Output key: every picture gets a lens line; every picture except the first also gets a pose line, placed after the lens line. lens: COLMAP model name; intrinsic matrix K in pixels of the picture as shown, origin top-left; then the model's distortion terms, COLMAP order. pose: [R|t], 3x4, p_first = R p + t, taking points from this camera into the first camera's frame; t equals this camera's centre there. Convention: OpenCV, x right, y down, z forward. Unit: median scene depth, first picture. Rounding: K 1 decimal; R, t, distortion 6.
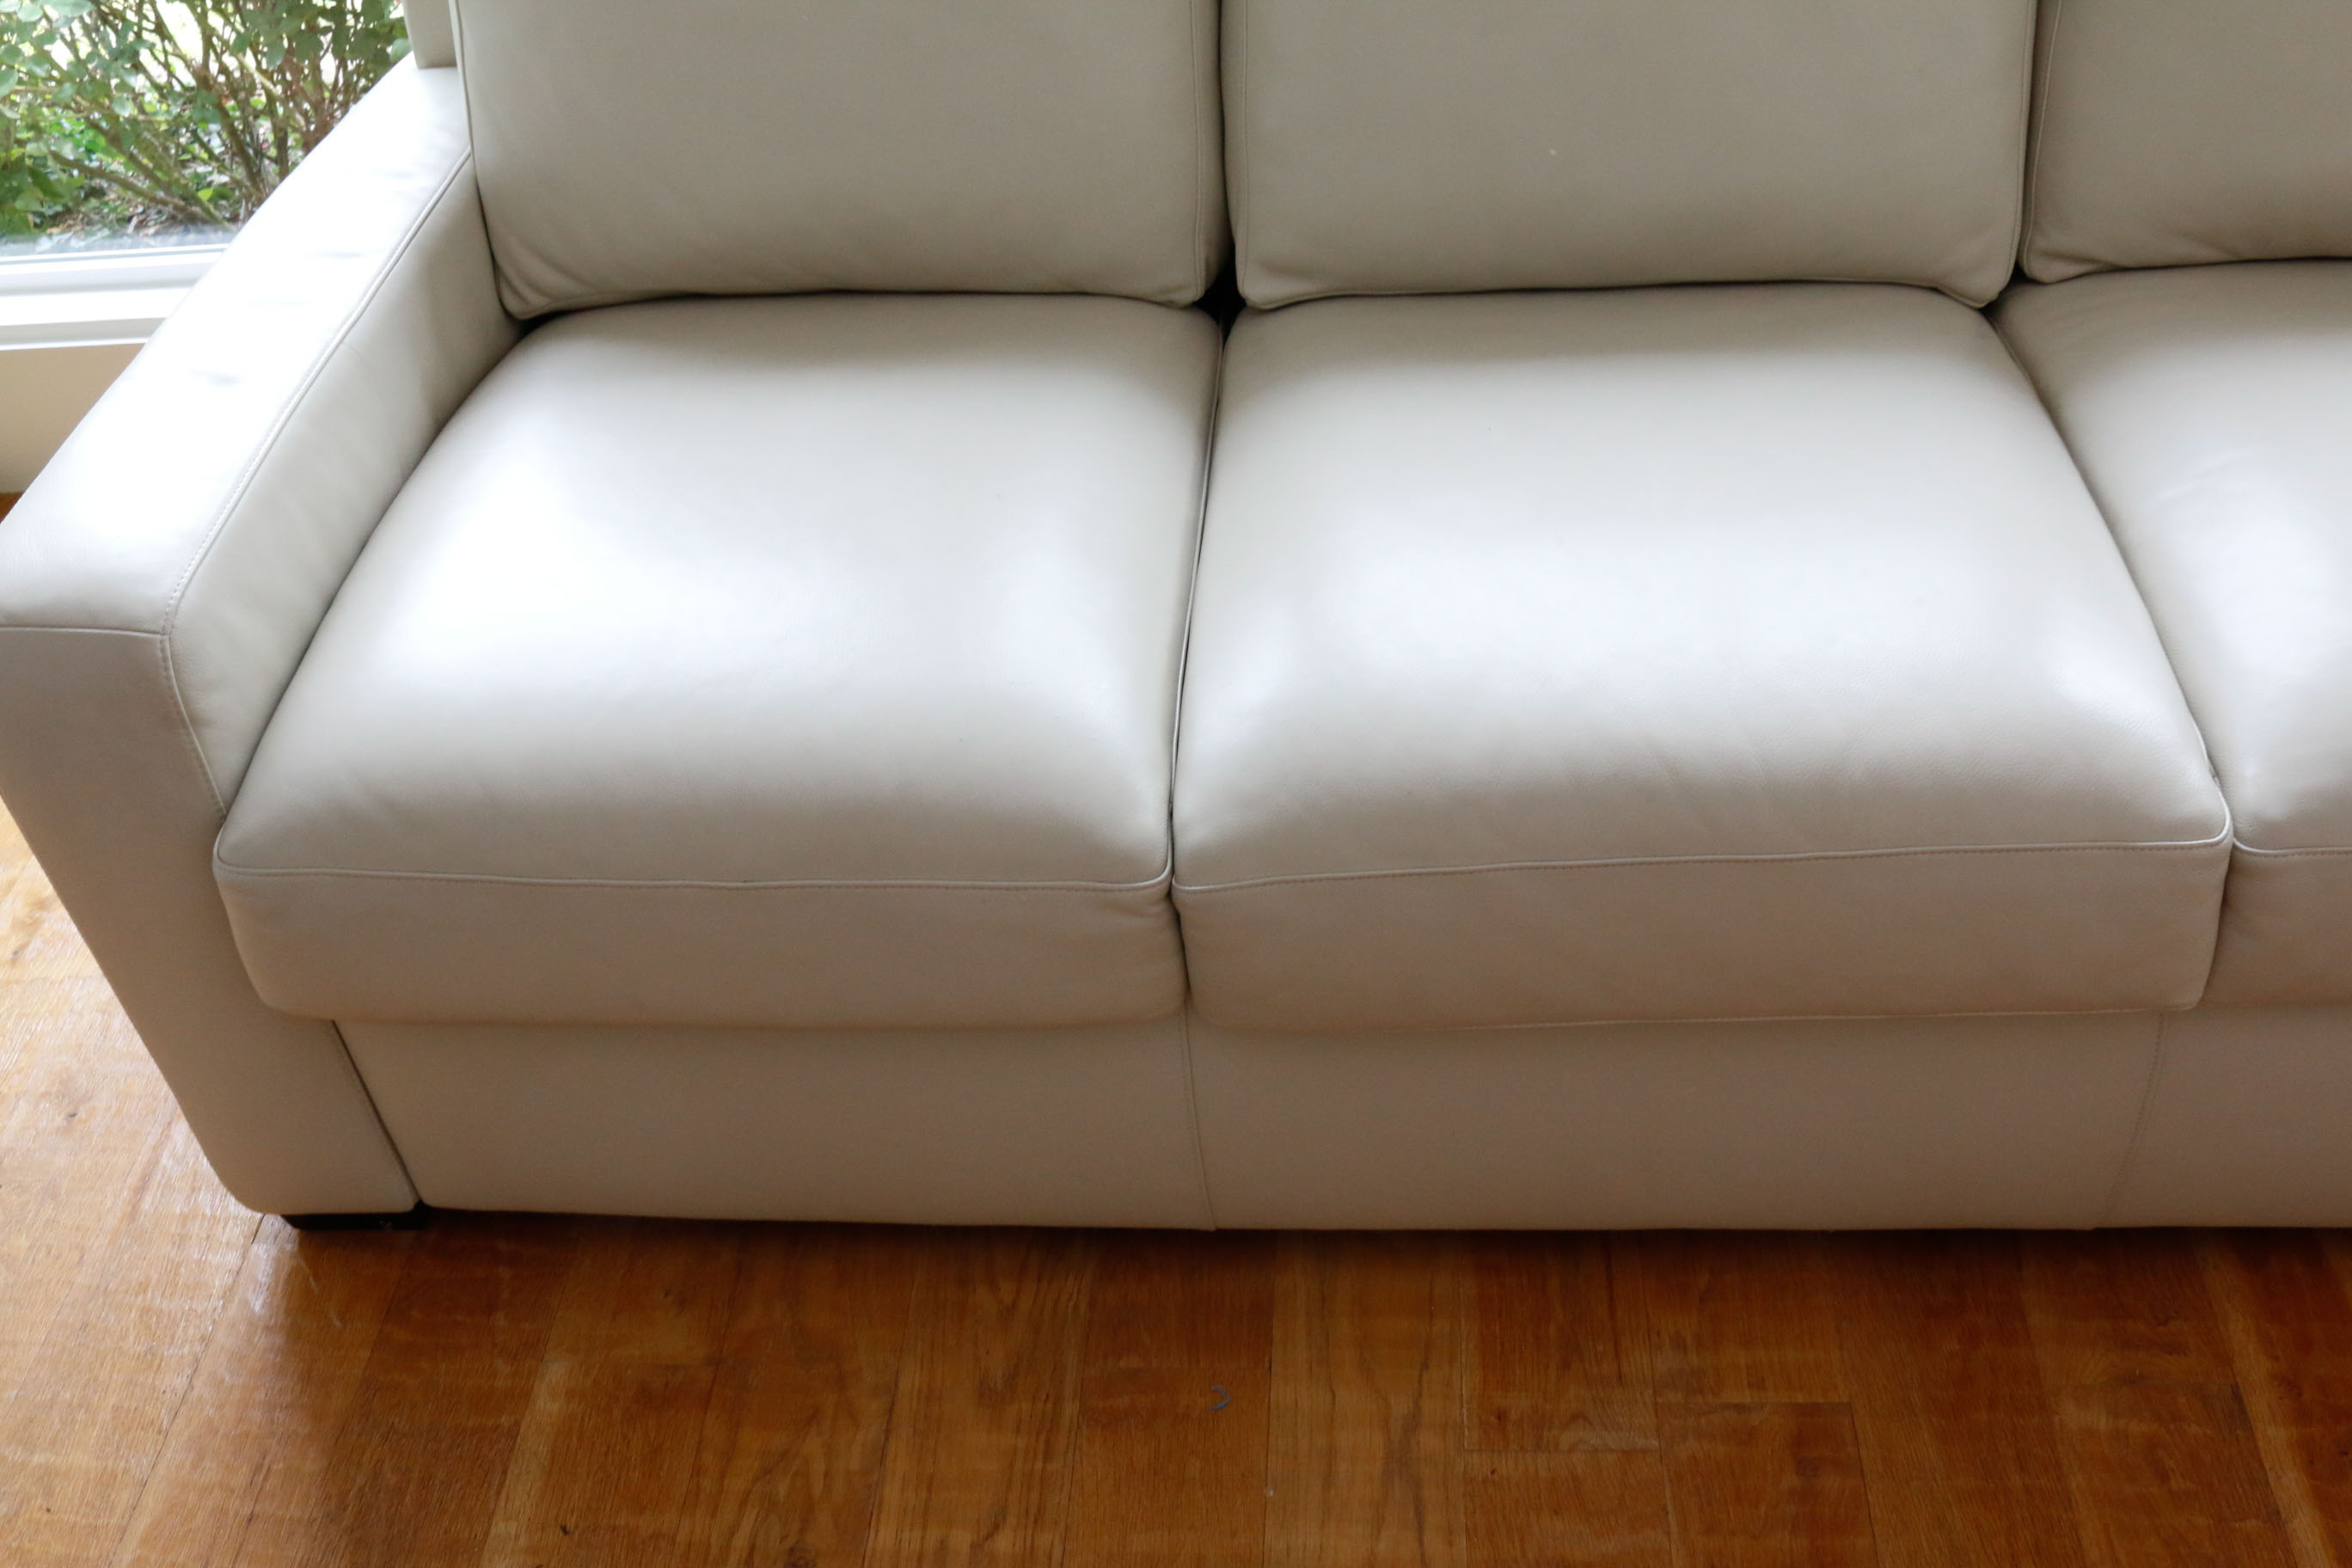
lens RADIAL K [[2406.8, 0, 1177.3], [0, 2406.8, 773.8], [0, 0, 1]] dist [-0.082467, 0.000000]
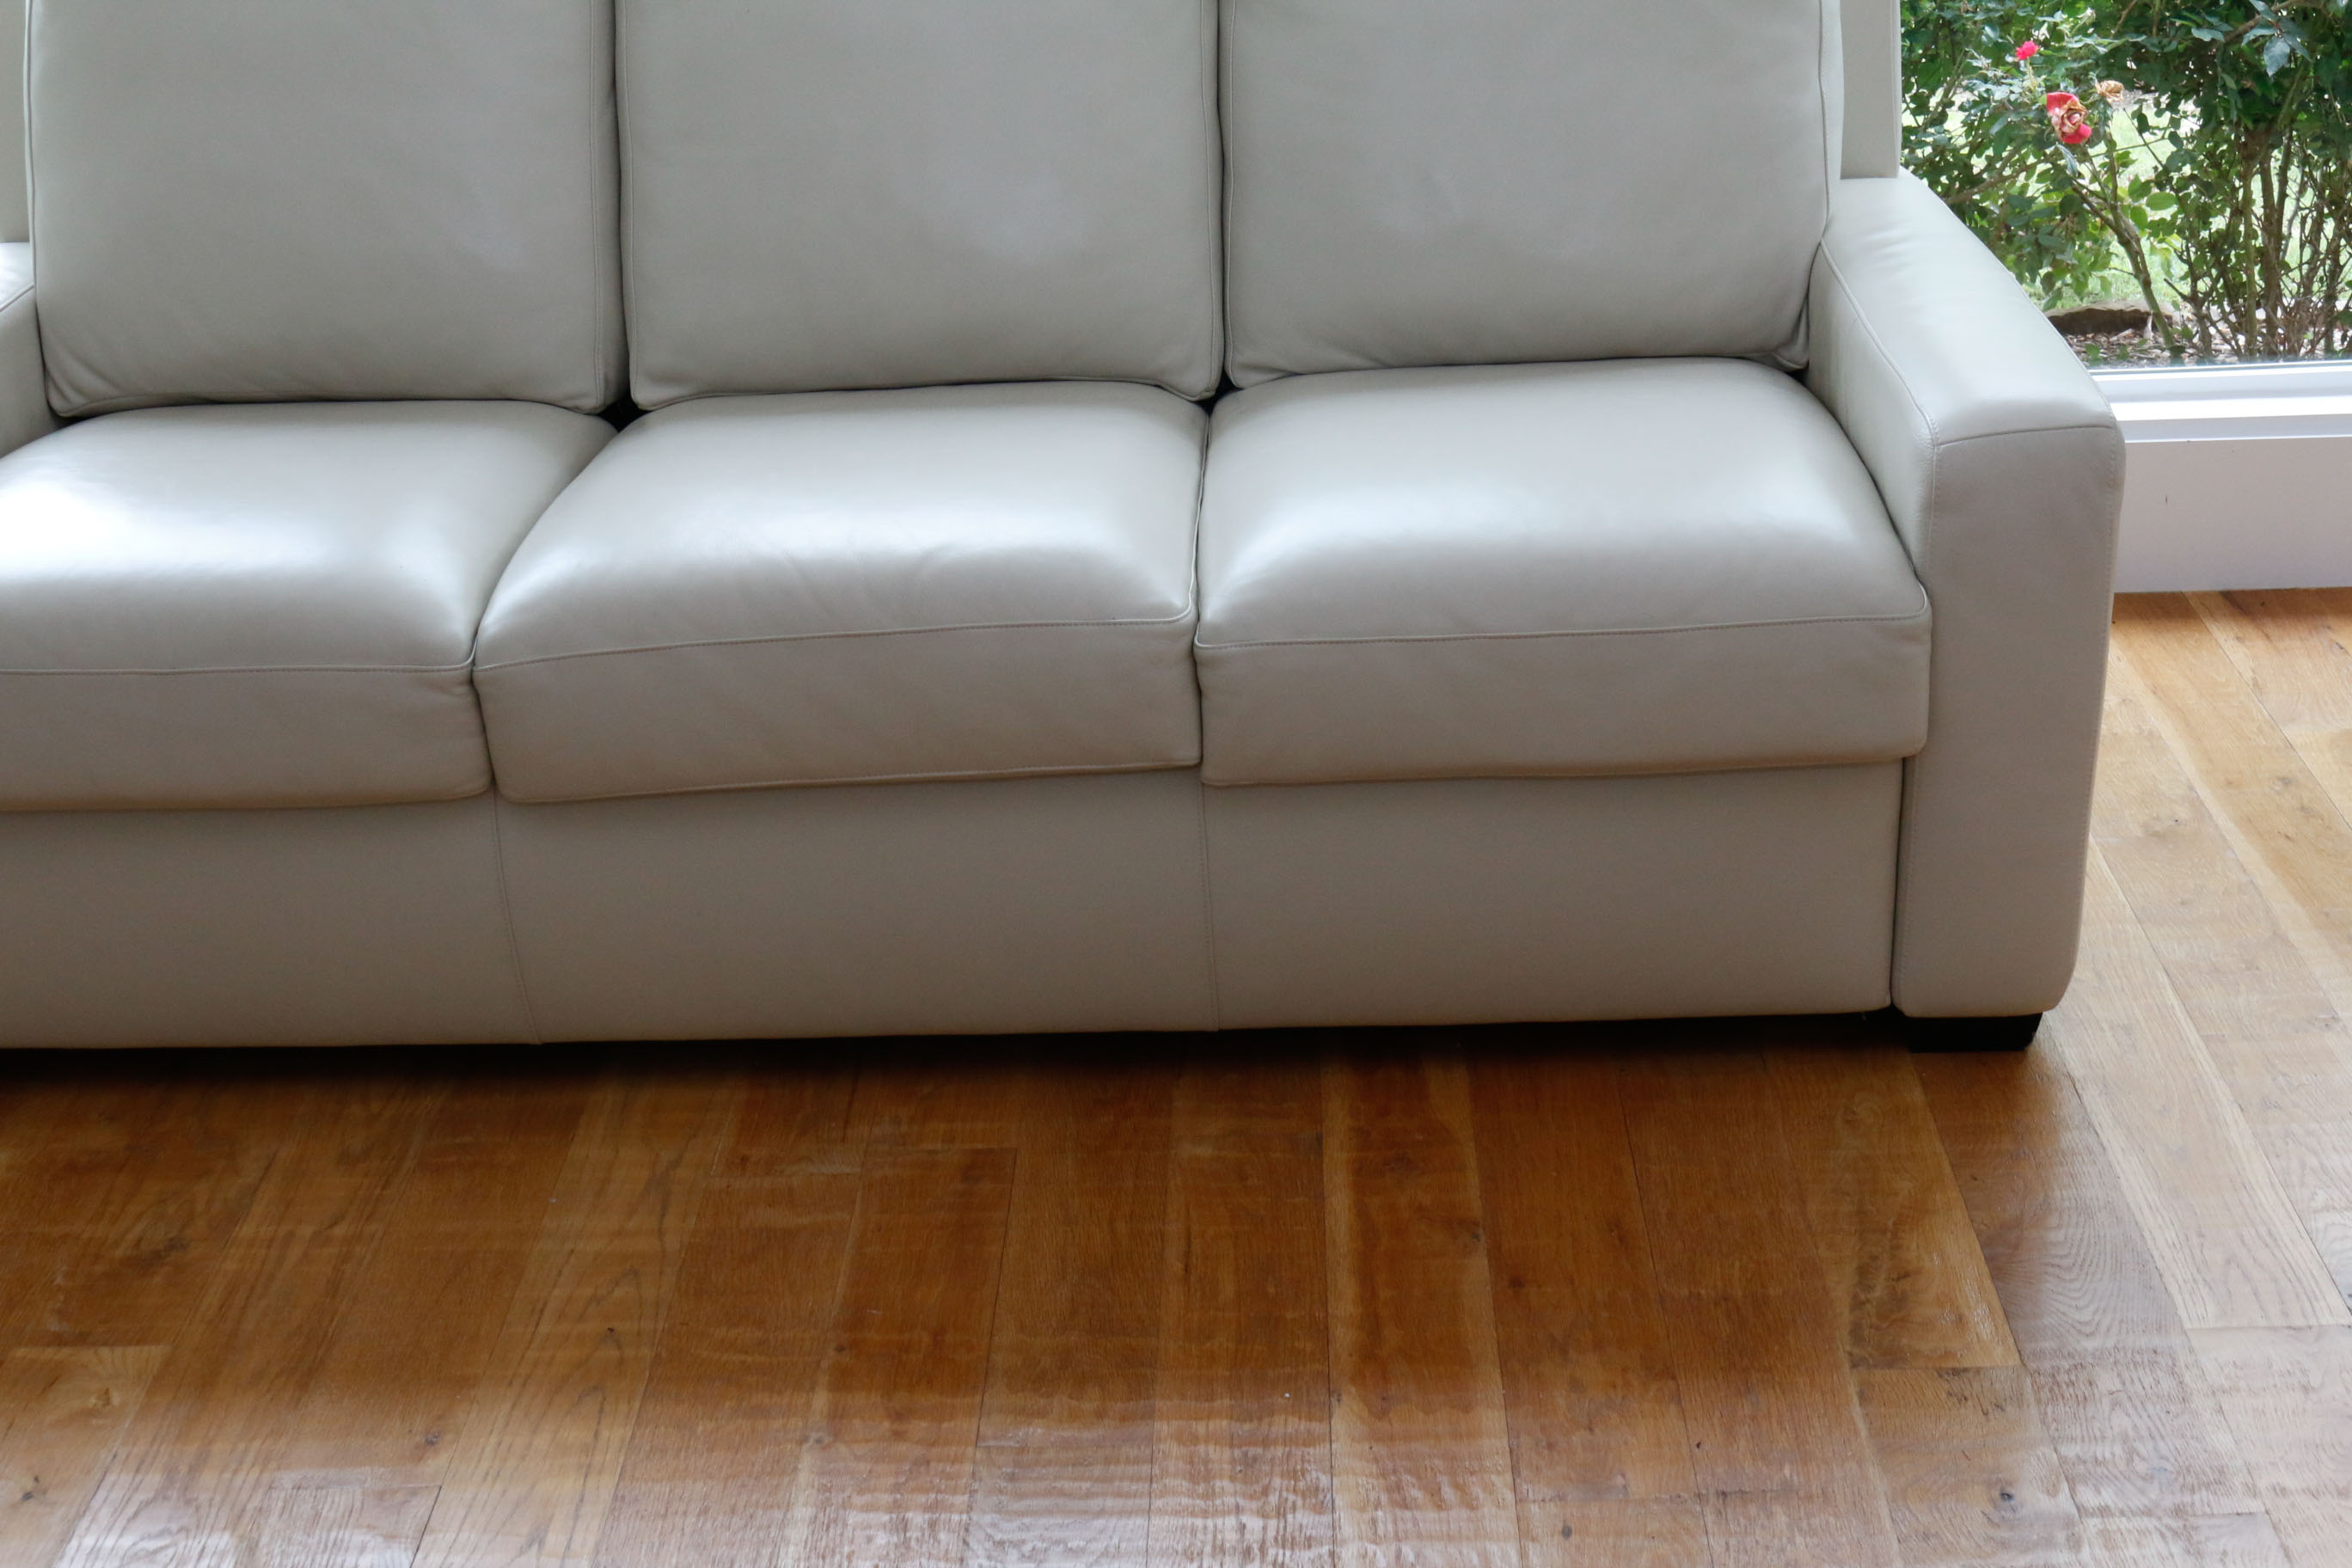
lens RADIAL K [[3501.5, 0, 1145.4], [0, 3501.5, 727.3], [0, 0, 1]] dist [-0.005860, 0.000000]
pose [[0.999828, 0.011990, 0.014155, 0.316718], [-0.007245, 0.954836, -0.297044, 0.595314], [-0.017077, 0.296891, 0.954759, -0.843435]]
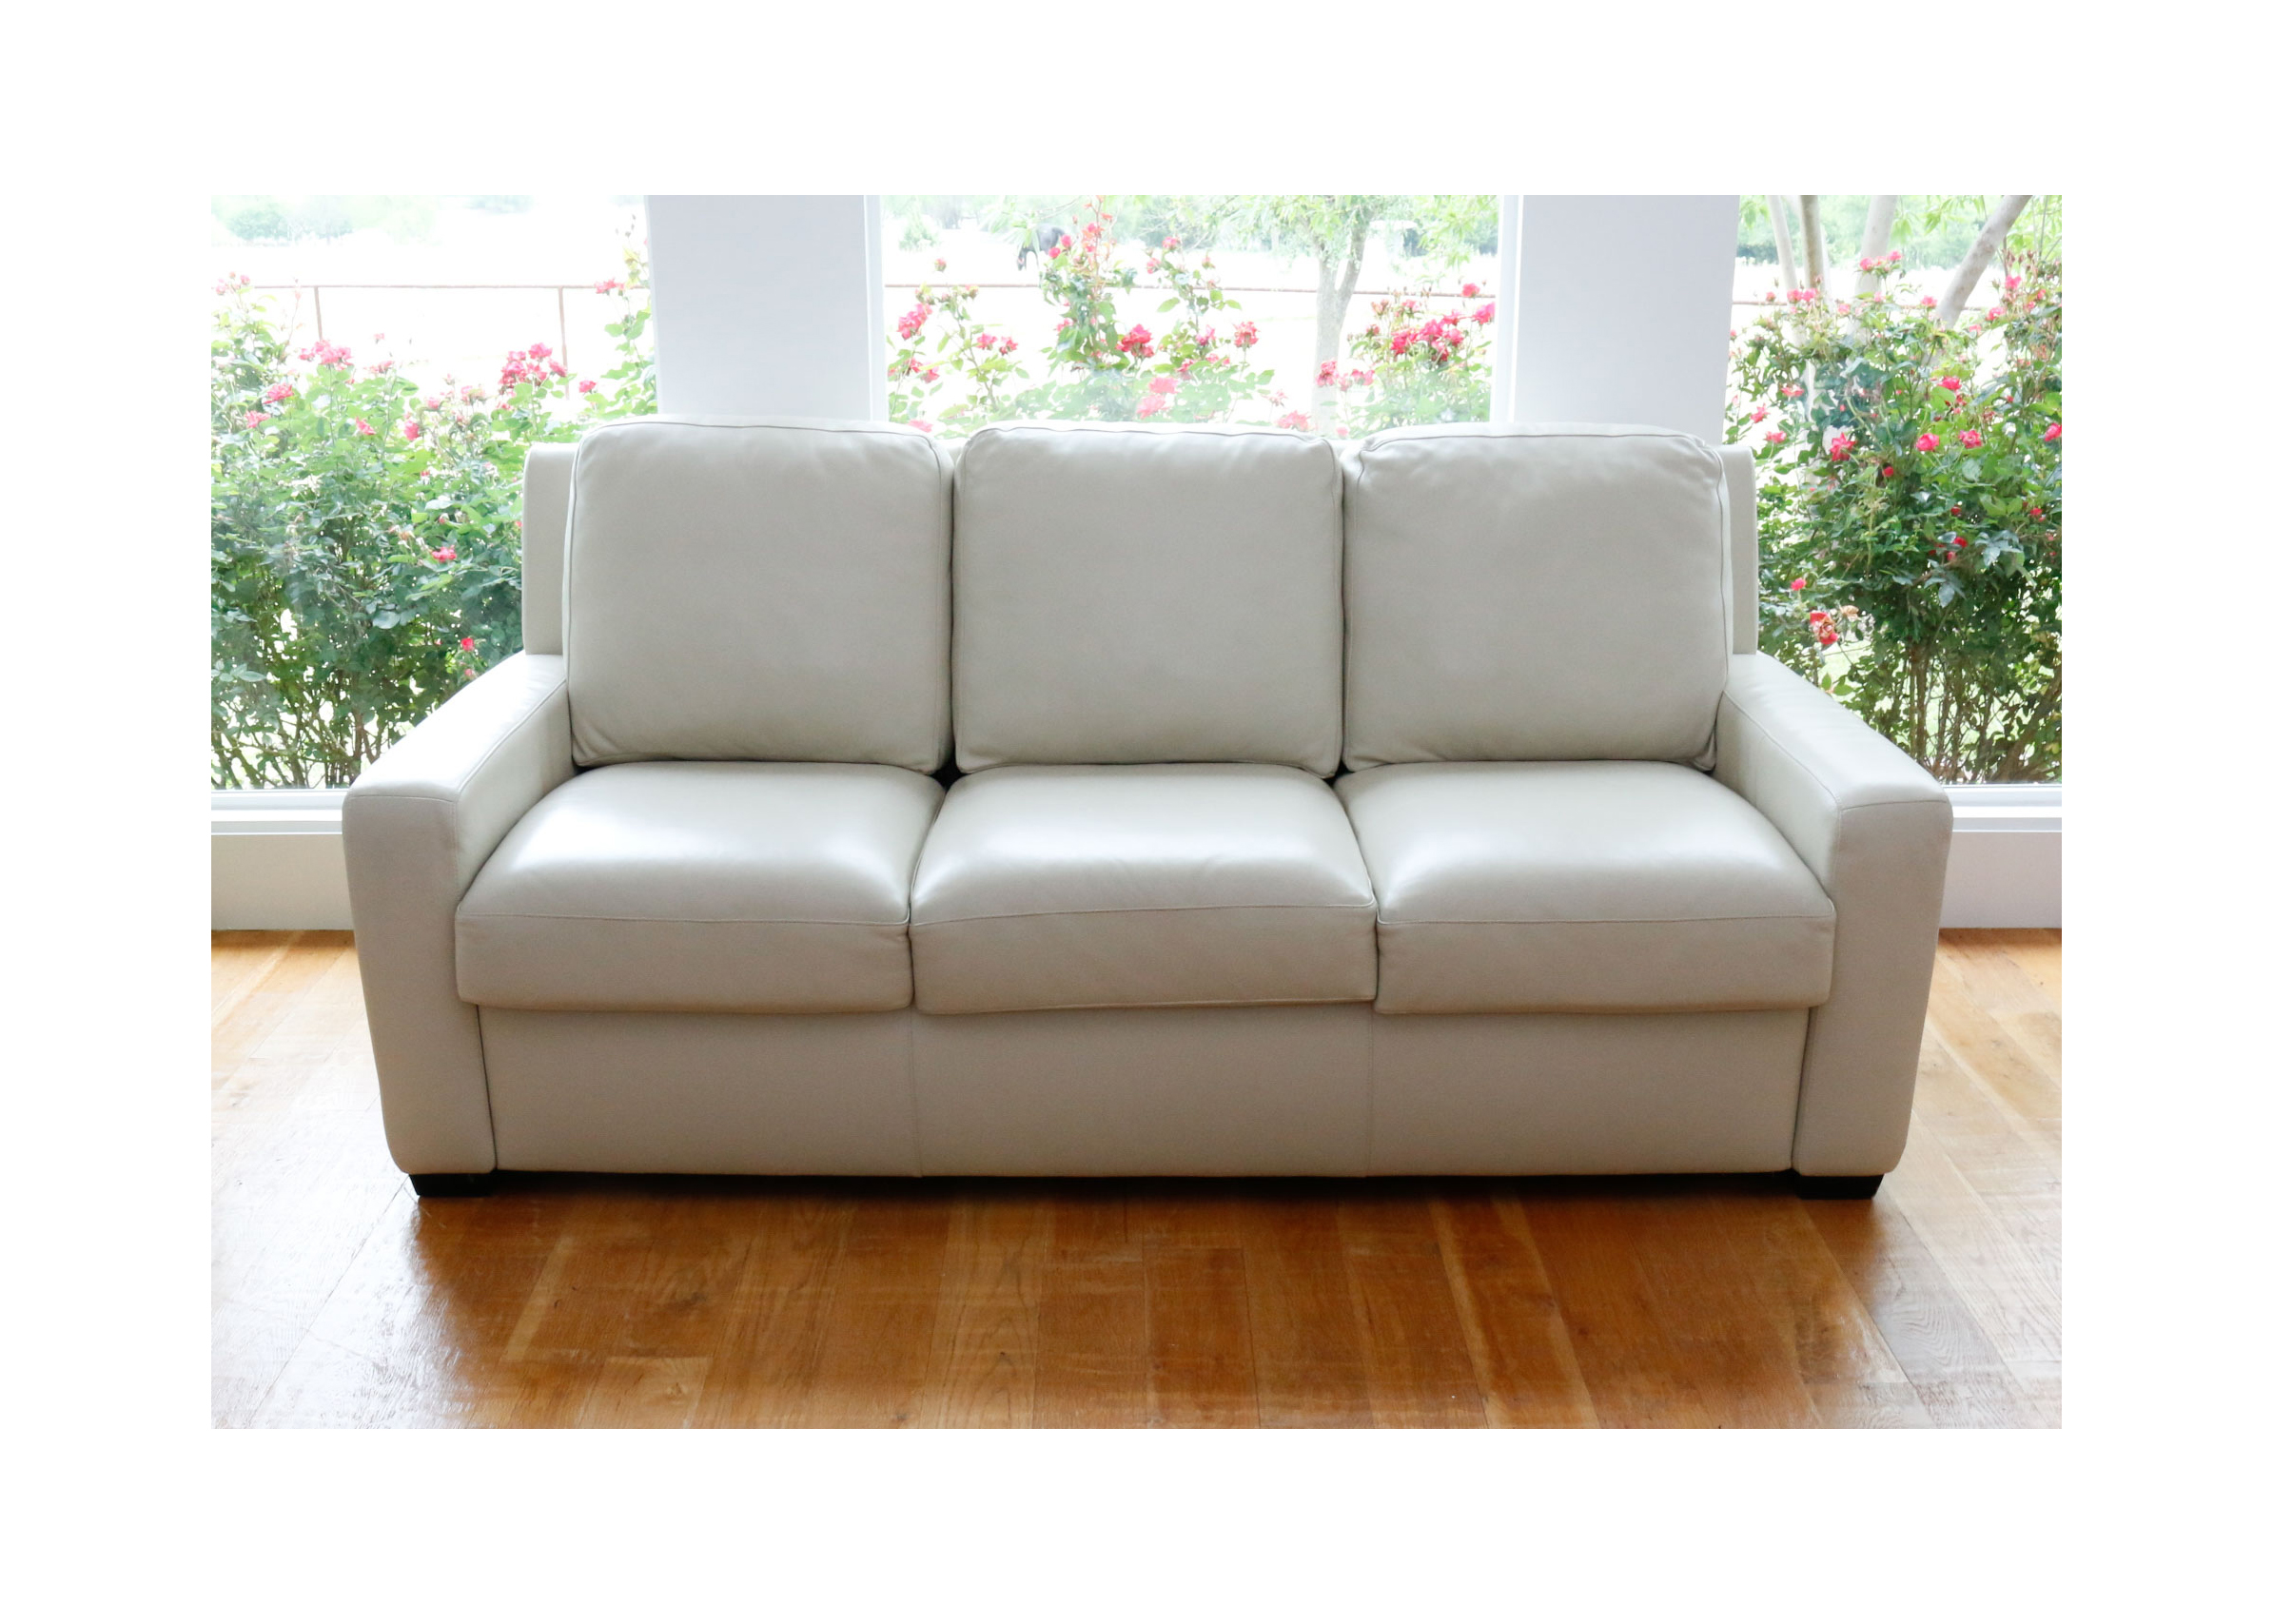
lens RADIAL K [[2474.3, 0, 1134.7], [0, 2474.3, 811.0], [0, 0, 1]] dist [-0.078314, 0.000000]
pose [[0.996157, 0.045845, 0.074625, 0.025975], [-0.012768, 0.918969, -0.394123, 0.723997], [-0.086647, 0.391656, 0.916023, -0.983195]]
